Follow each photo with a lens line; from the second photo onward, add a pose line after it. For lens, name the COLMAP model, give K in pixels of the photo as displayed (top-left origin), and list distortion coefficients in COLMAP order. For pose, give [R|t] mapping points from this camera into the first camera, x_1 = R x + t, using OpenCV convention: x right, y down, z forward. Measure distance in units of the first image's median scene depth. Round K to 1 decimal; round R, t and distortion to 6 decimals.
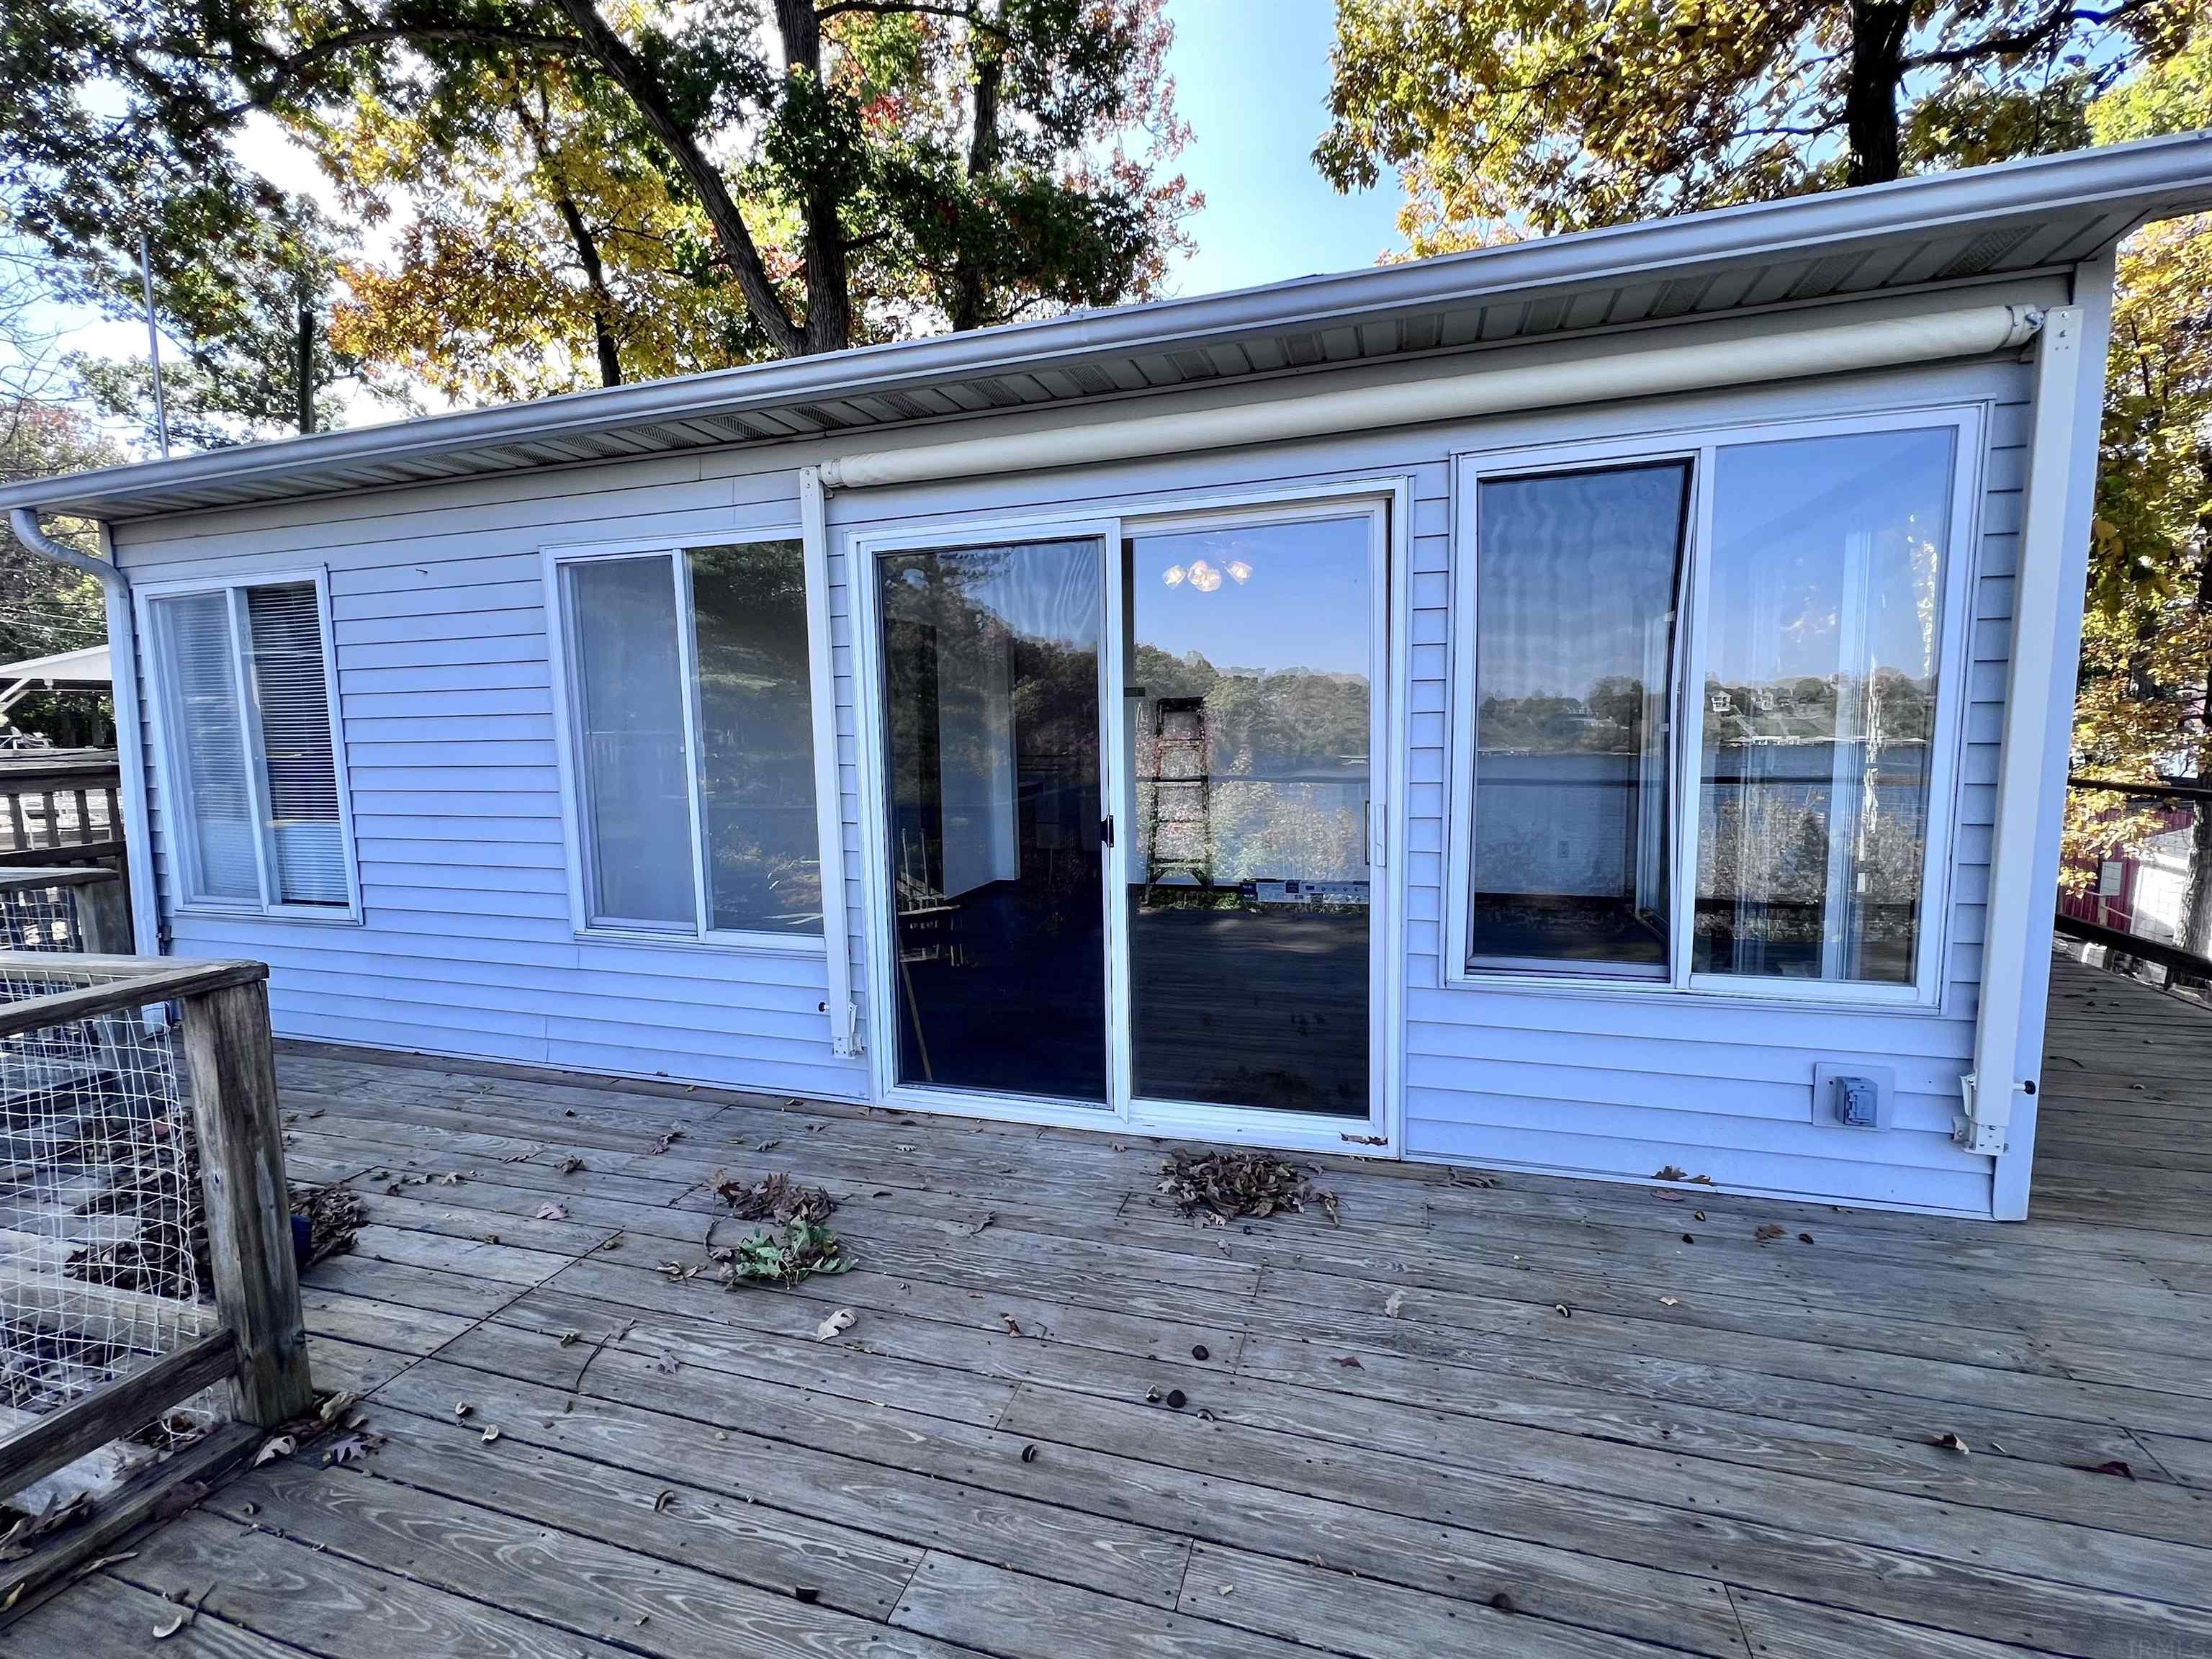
lens RADIAL K [[961.7, 0, 1101.8], [0, 961.7, 830.9], [0, 0, 1]] dist [-0.002005, 0.000056]
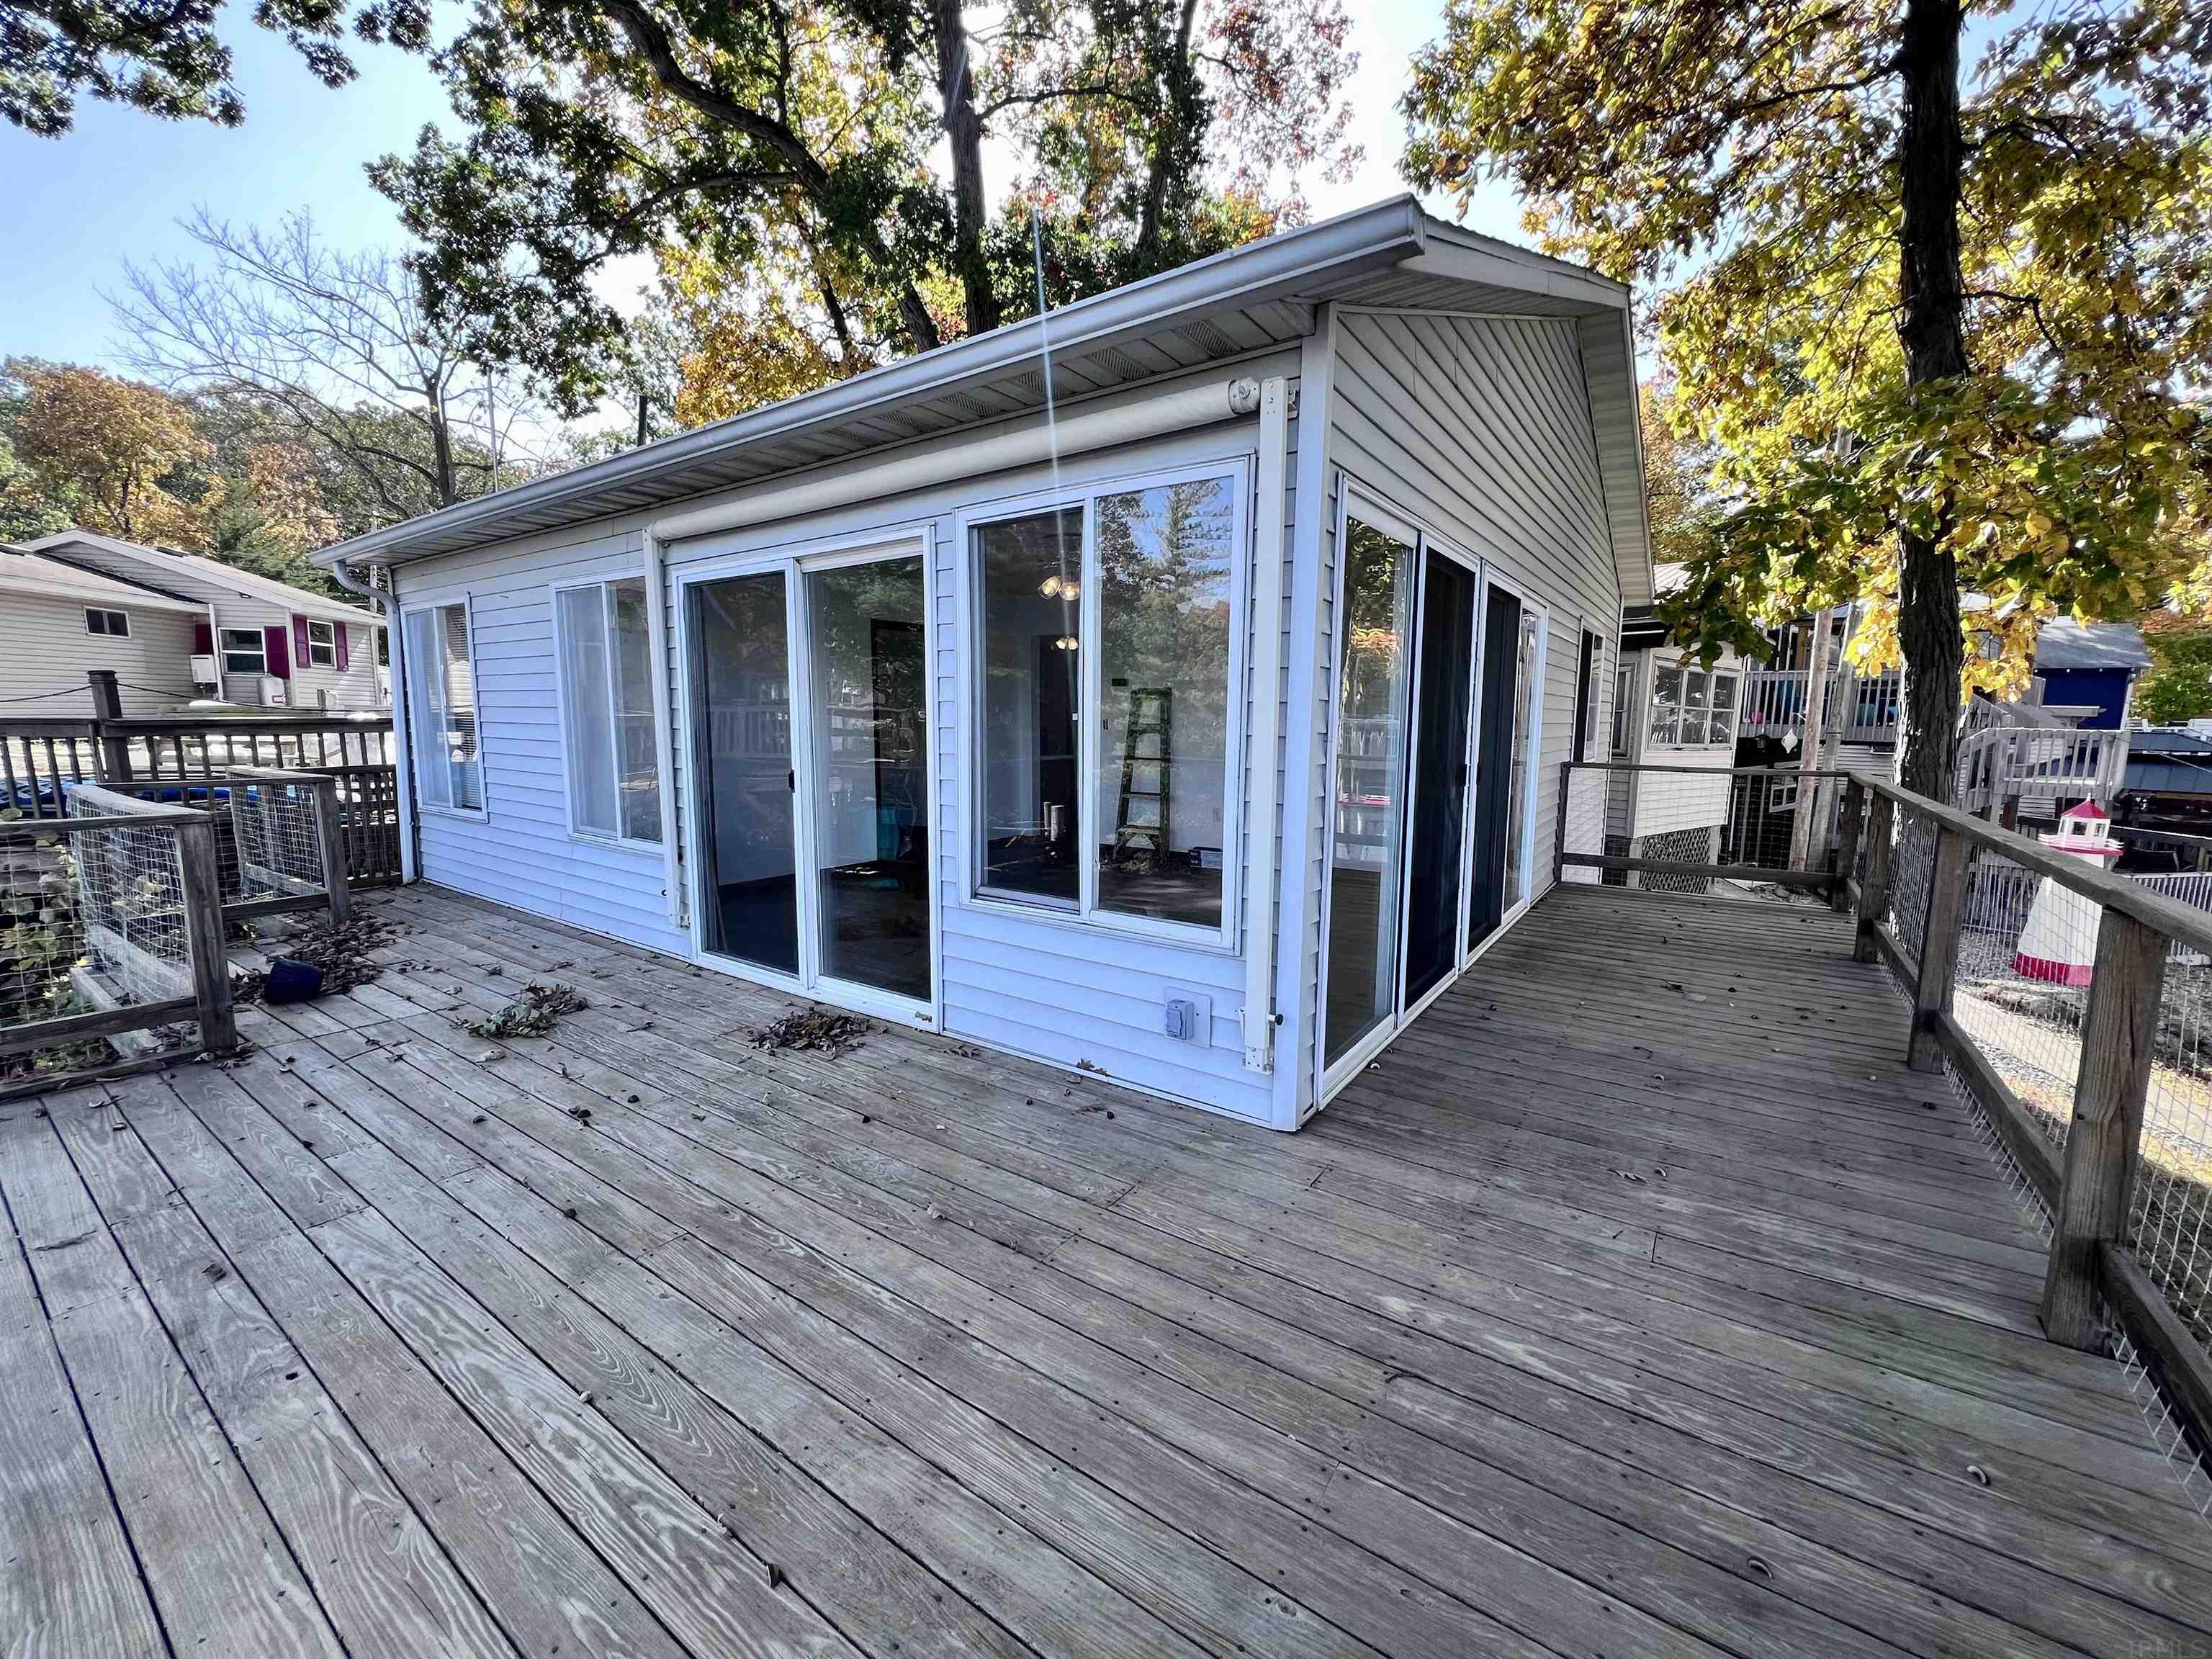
lens RADIAL K [[889.4, 0, 1106.0], [0, 889.4, 829.5], [0, 0, 1]] dist [-0.000944, -0.000179]
pose [[0.952449, 0.066587, -0.297332, 0.972203], [-0.059511, 0.997689, 0.032800, 0.001761], [0.298829, -0.013546, 0.954211, -0.127419]]
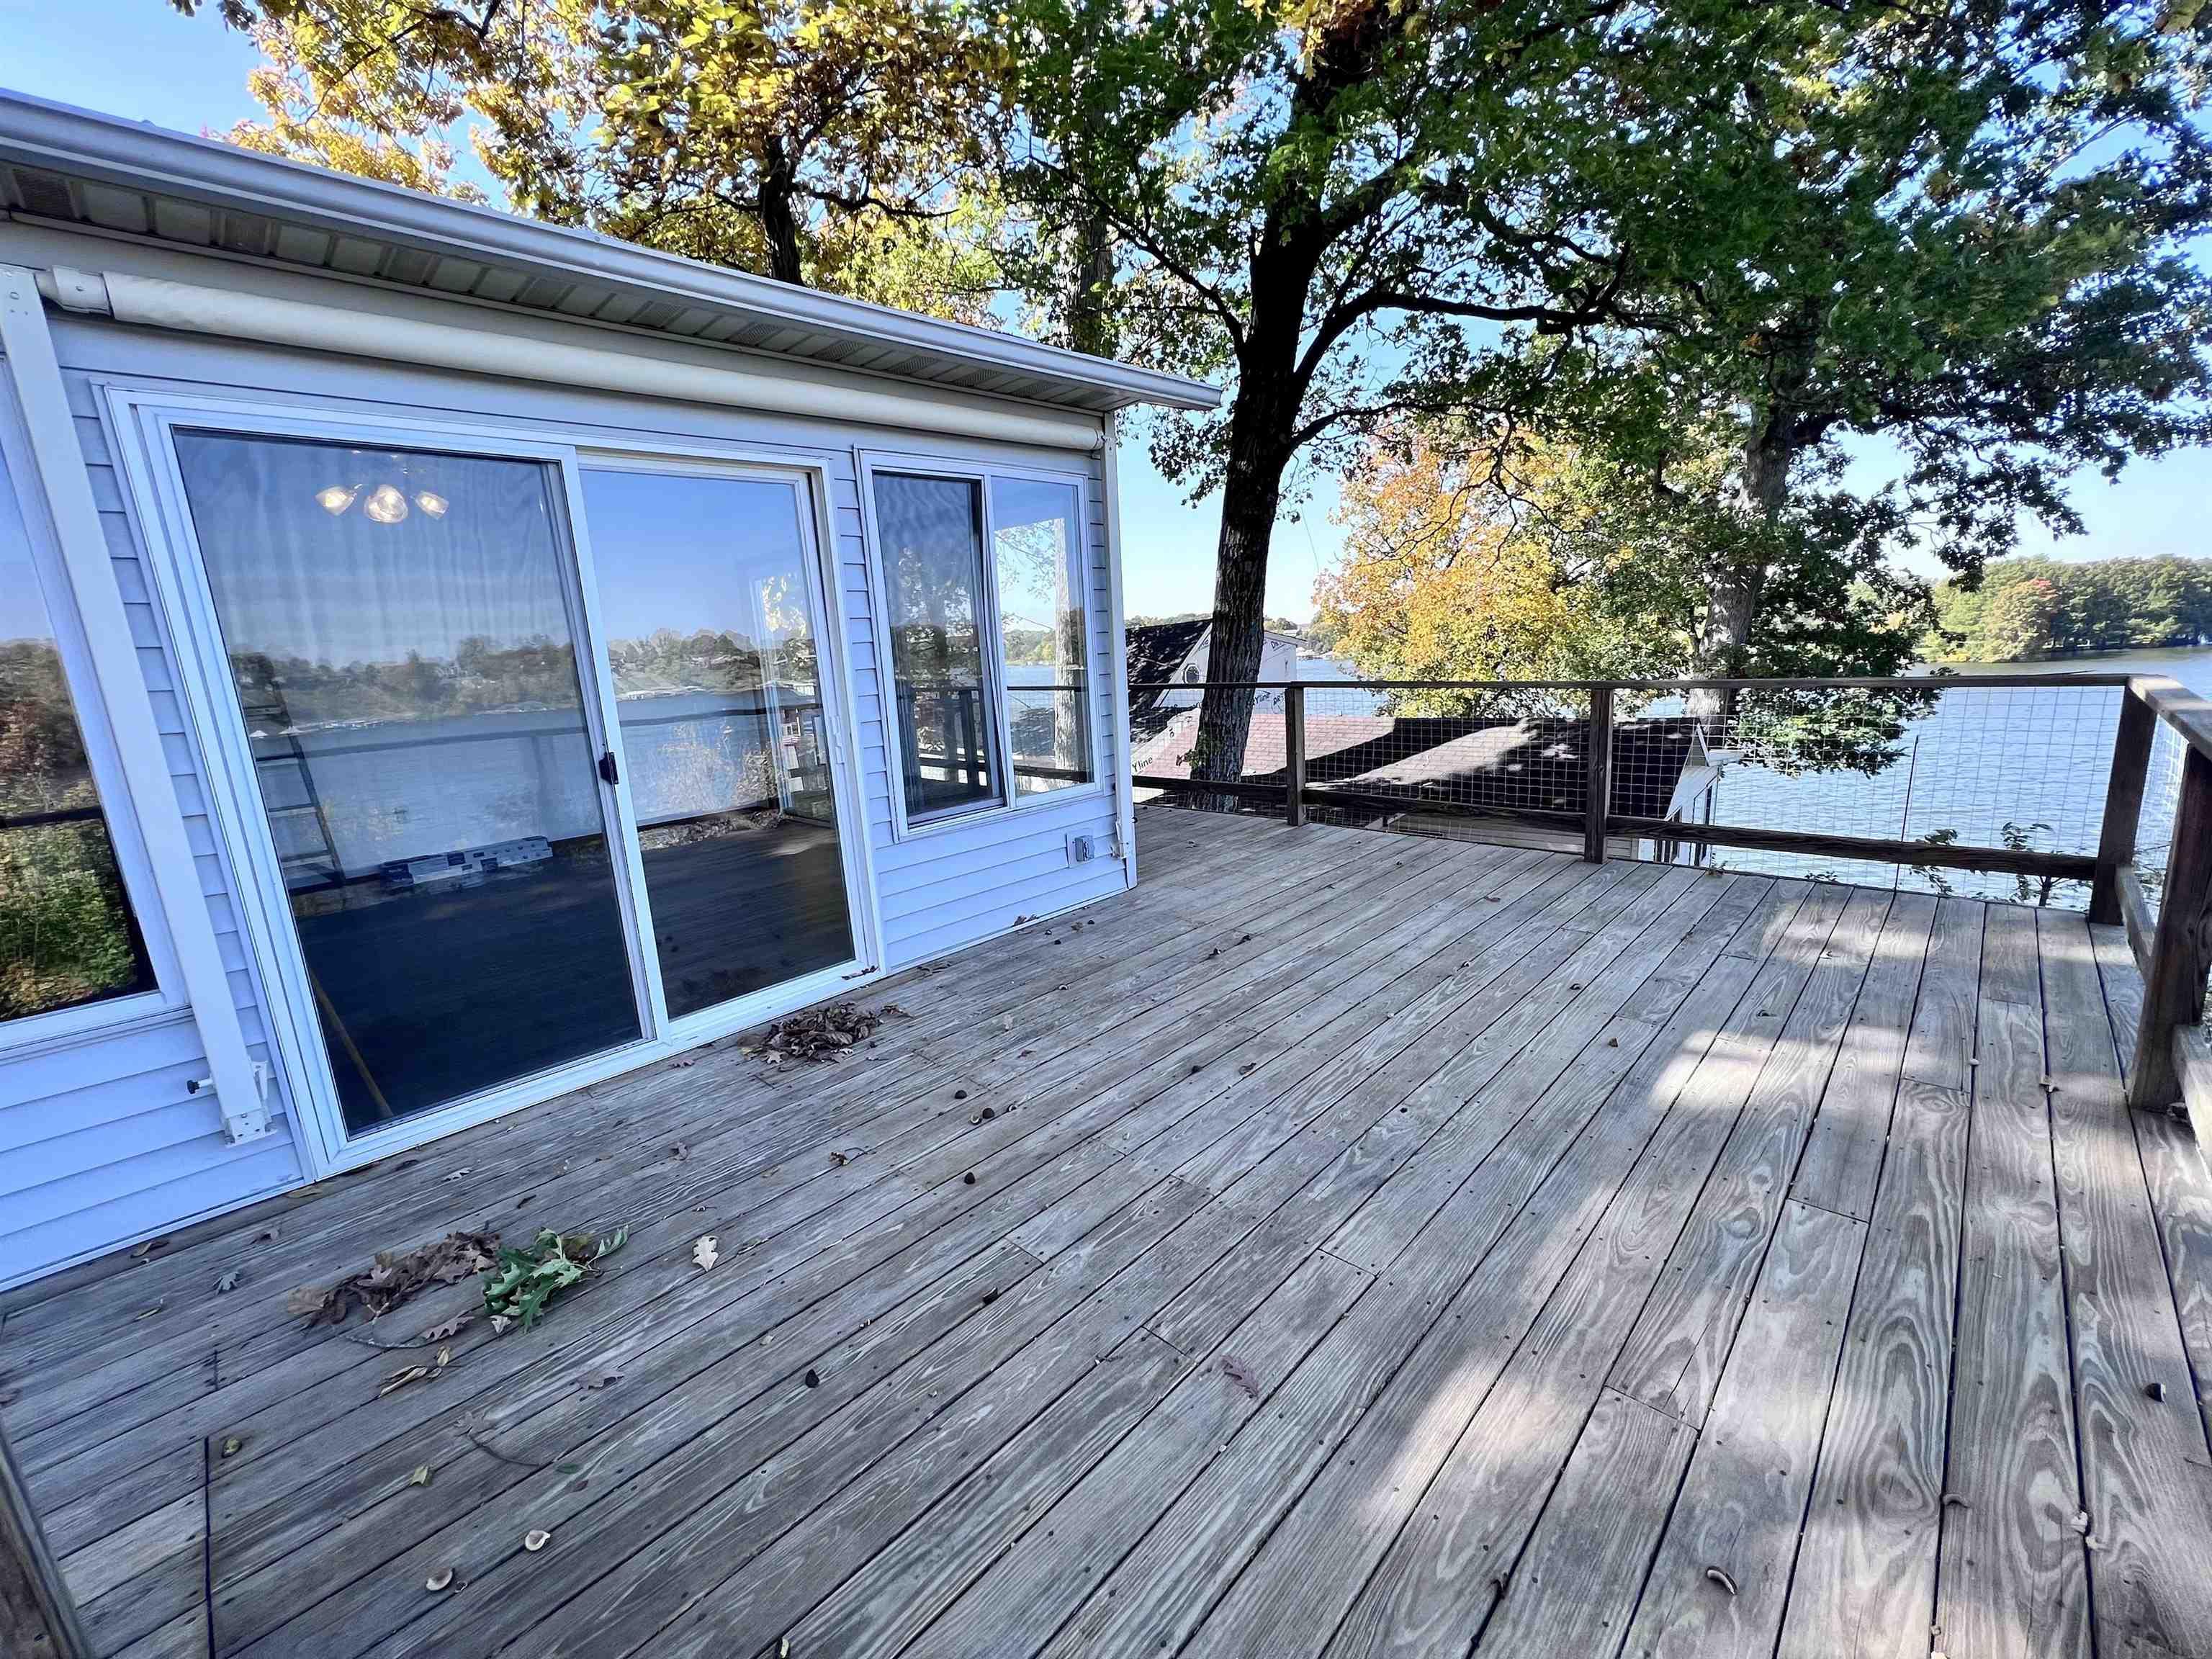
lens RADIAL K [[886.9, 0, 1101.8], [0, 886.9, 828.9], [0, 0, 1]] dist [-0.000141, -0.000102]
pose [[0.456505, -0.190220, 0.869149, -0.660745], [0.146735, 0.979598, 0.137323, 0.012156], [-0.877538, 0.064846, 0.475103, 0.139131]]
